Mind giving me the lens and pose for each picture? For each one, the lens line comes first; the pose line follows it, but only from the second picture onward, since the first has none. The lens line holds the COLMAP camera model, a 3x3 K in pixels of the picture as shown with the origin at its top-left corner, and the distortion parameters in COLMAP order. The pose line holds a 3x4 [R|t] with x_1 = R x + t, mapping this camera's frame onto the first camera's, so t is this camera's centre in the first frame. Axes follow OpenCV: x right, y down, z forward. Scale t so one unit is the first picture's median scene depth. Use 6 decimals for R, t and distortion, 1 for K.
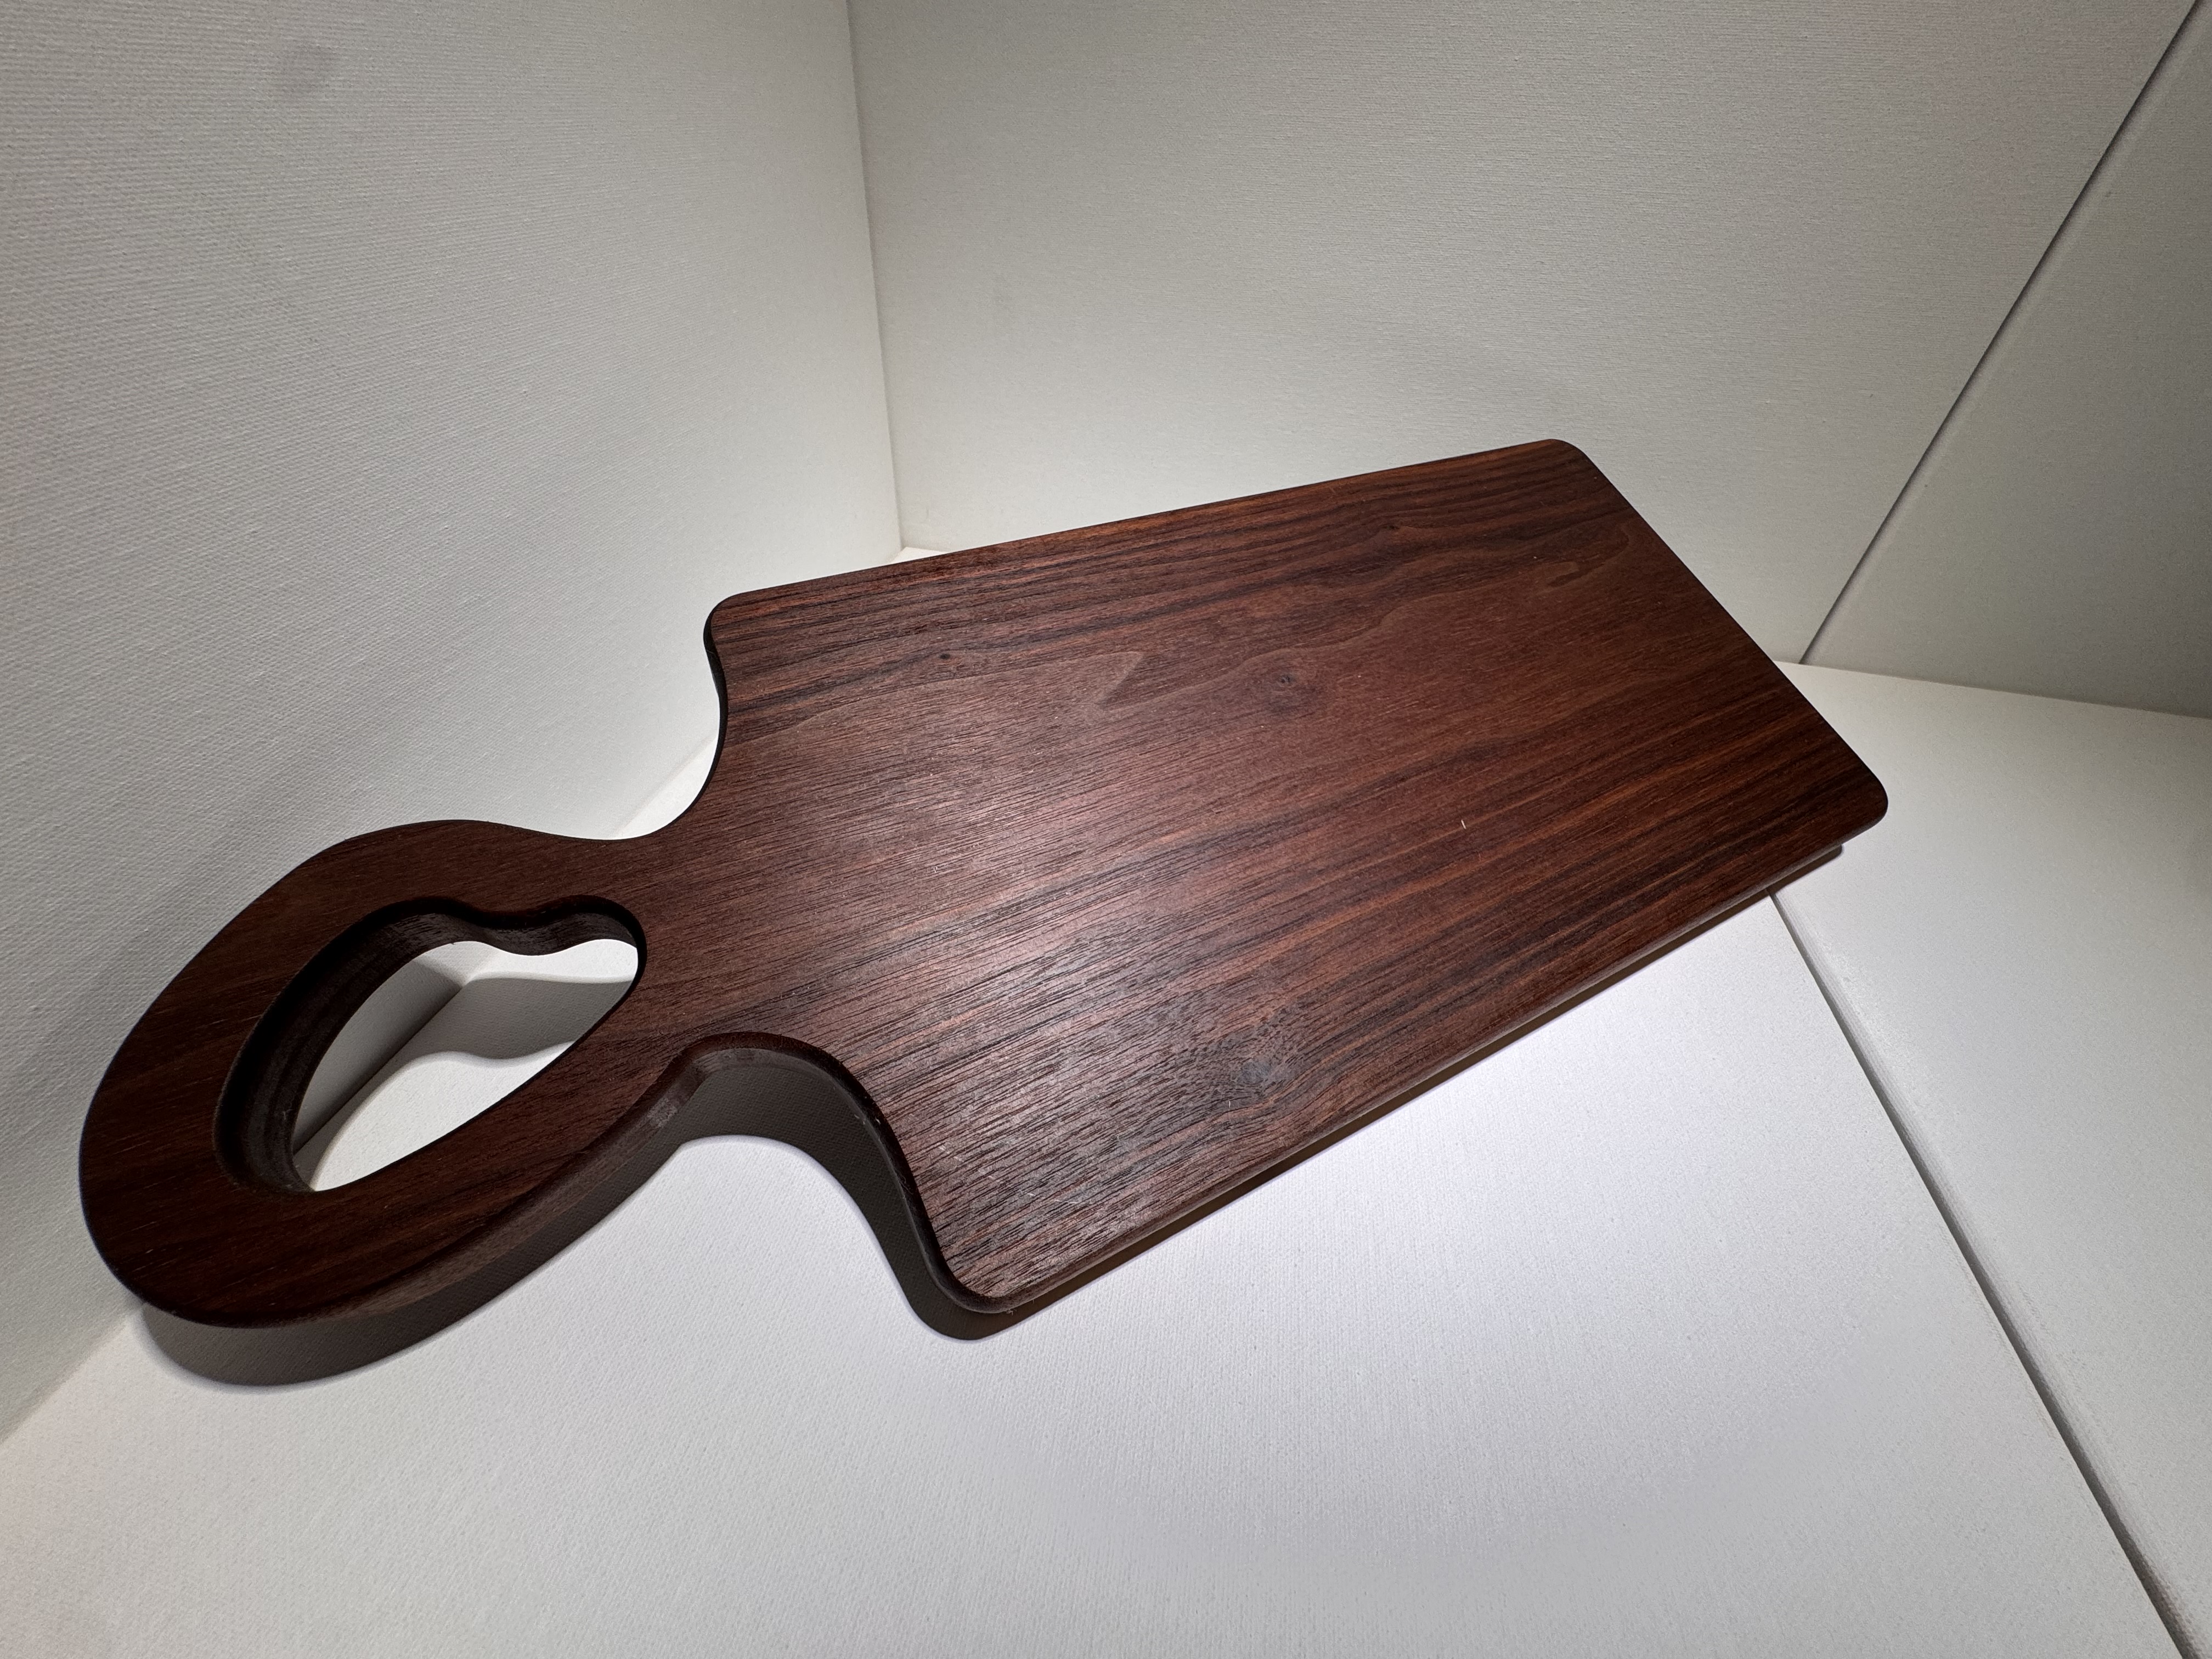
lens RADIAL K [[873.4, 0, 1114.8], [0, 873.4, 811.6], [0, 0, 1]] dist [-0.001768, 0.000190]
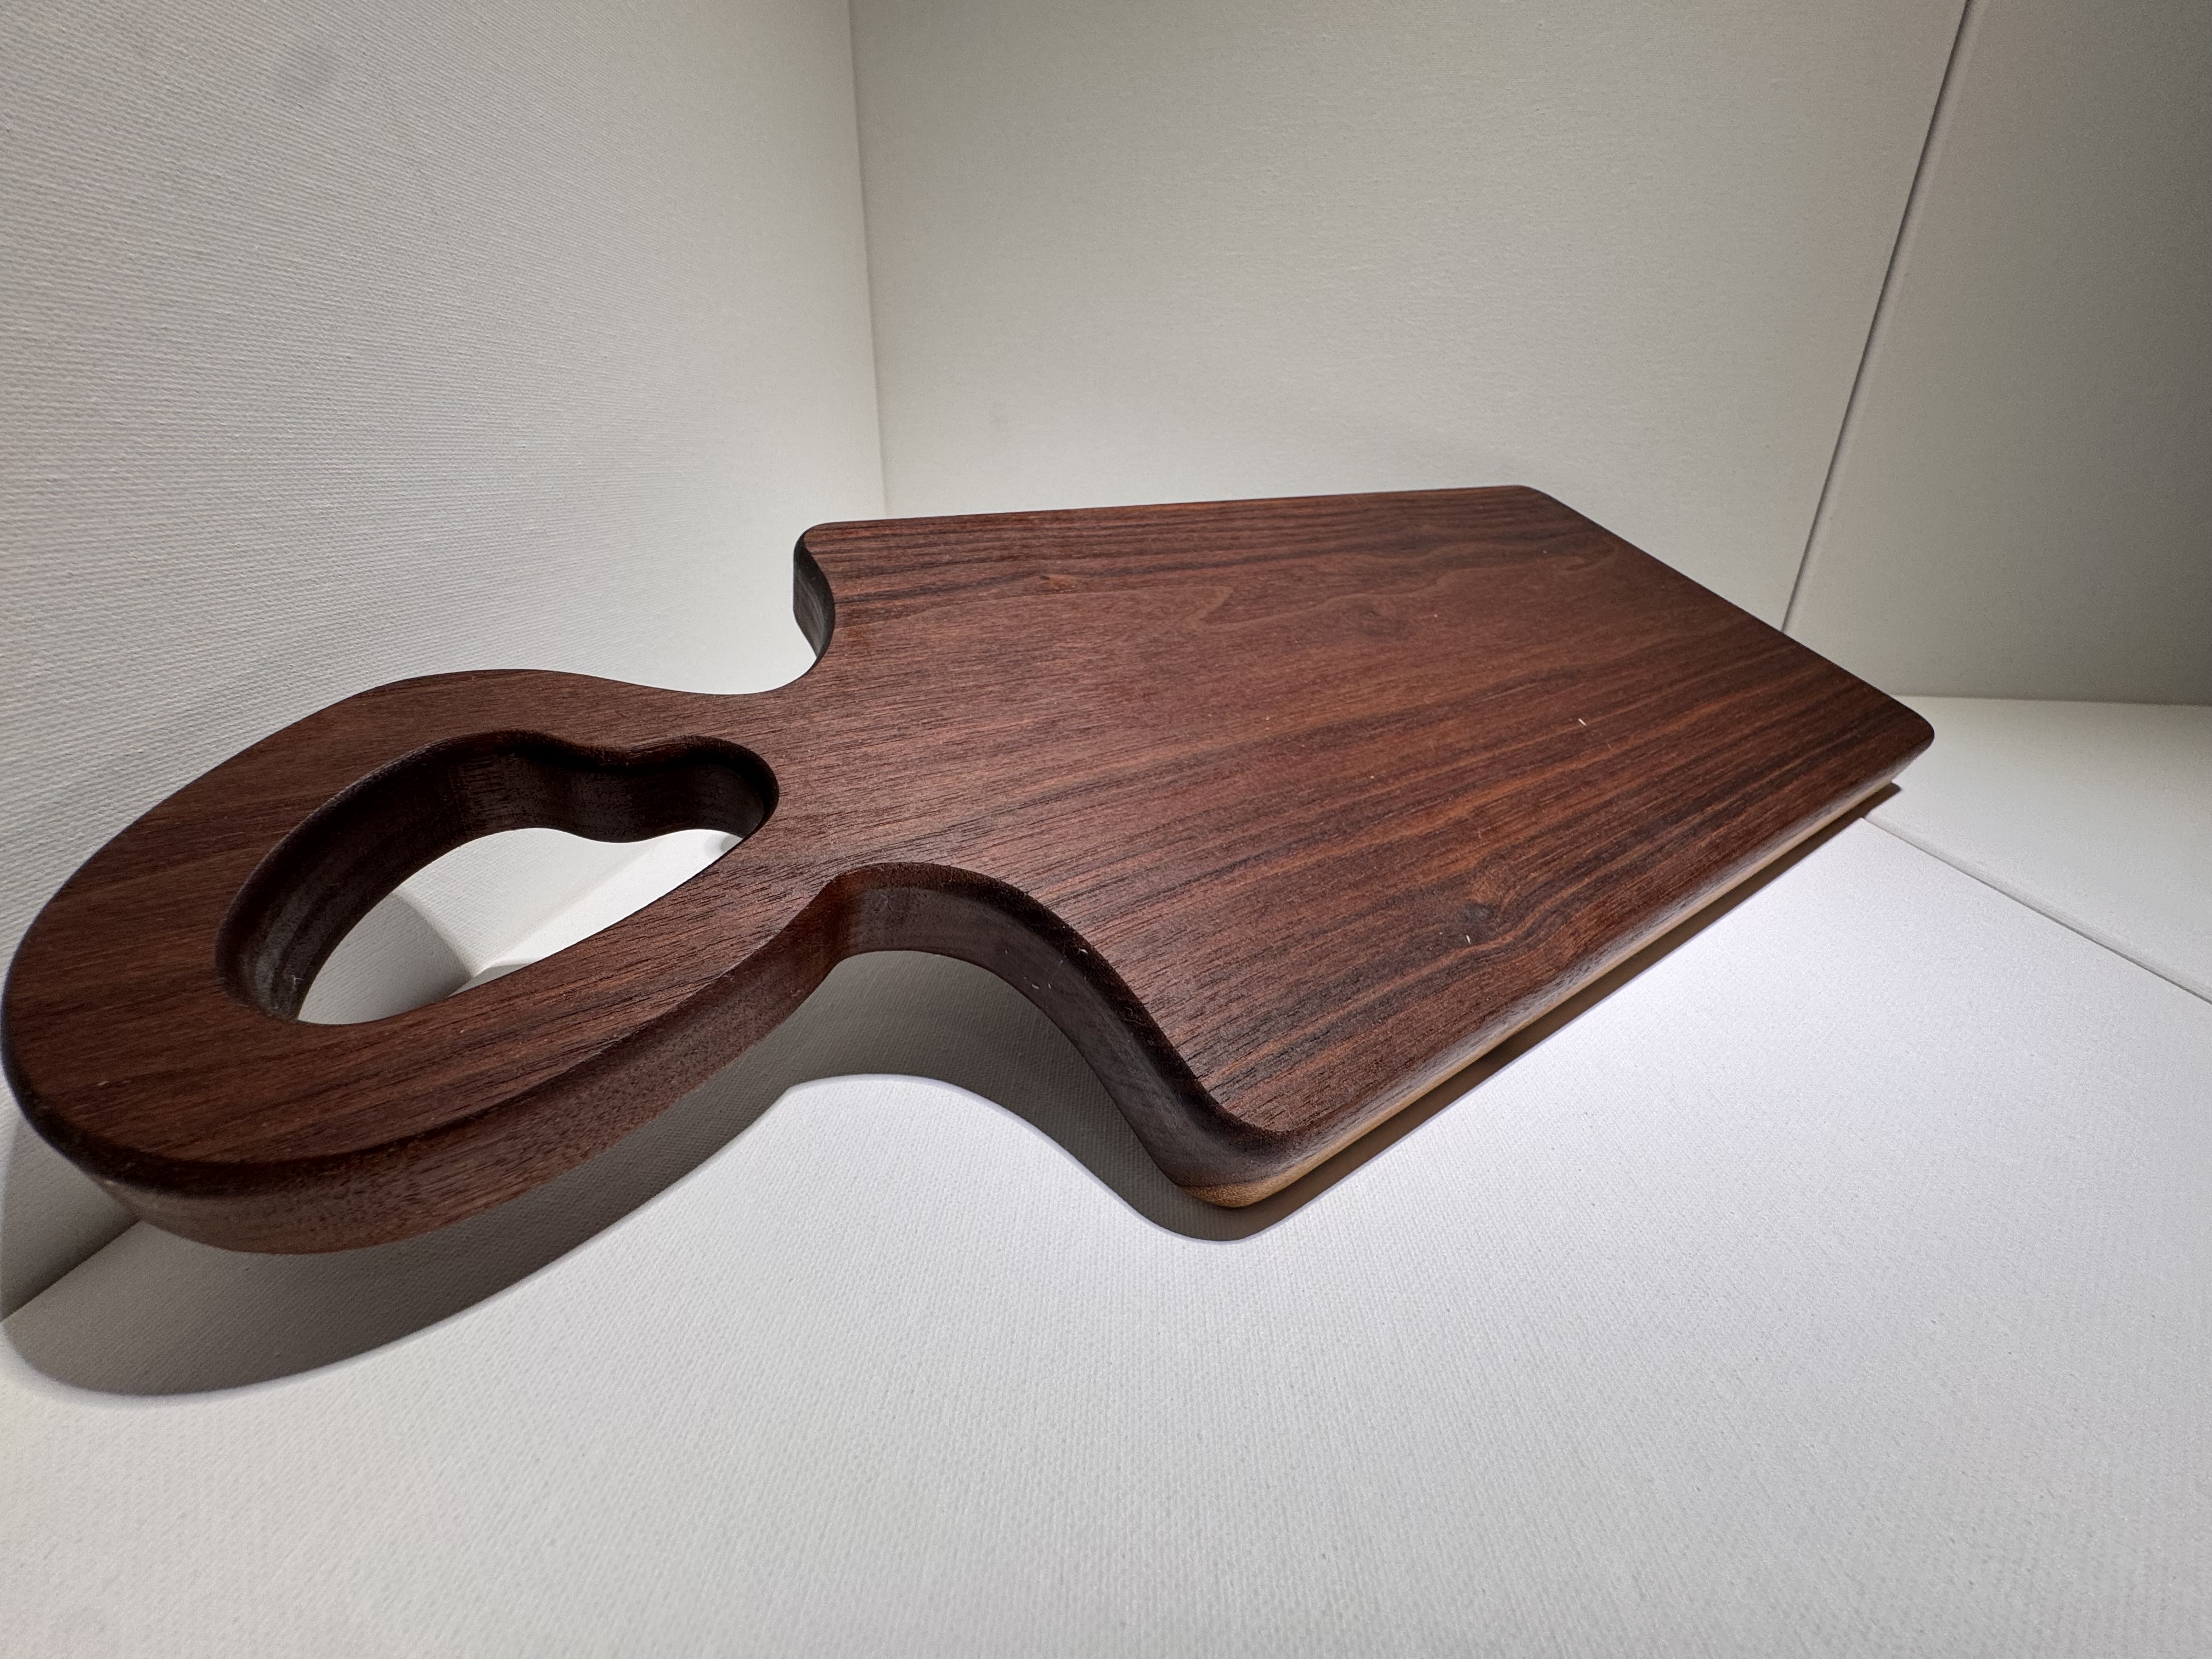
lens RADIAL K [[873.4, 0, 1116.7], [0, 873.4, 813.0], [0, 0, 1]] dist [-0.001768, 0.000190]
pose [[0.991476, -0.080212, 0.102670, -0.237282], [0.105885, 0.955239, -0.276235, 0.347132], [-0.075917, 0.284752, 0.955590, 0.149542]]
